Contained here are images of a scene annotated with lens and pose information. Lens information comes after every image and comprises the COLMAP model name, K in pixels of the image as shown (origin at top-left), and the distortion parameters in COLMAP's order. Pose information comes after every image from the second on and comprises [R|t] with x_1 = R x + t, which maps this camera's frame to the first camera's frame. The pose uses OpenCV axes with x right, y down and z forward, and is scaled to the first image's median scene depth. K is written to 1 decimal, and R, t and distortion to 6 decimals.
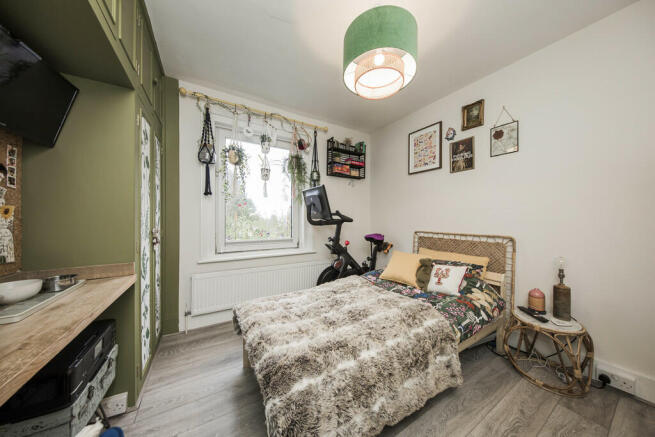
lens RADIAL K [[208.4, 0, 326.9], [0, 208.4, 219.8], [0, 0, 1]] dist [-0.000135, -0.000129]
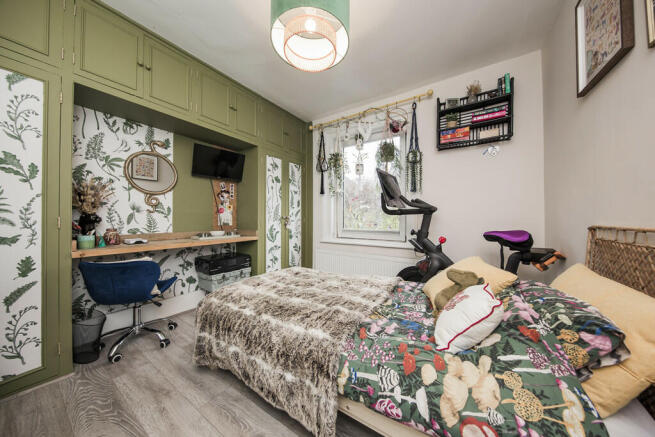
lens RADIAL K [[208.4, 0, 326.2], [0, 208.4, 216.2], [0, 0, 1]] dist [-0.000135, -0.000129]
pose [[0.436996, -0.010713, -0.899400, 0.580685], [-0.001896, 0.999916, -0.012831, 0.042083], [0.899462, 0.007312, 0.436939, 0.344245]]
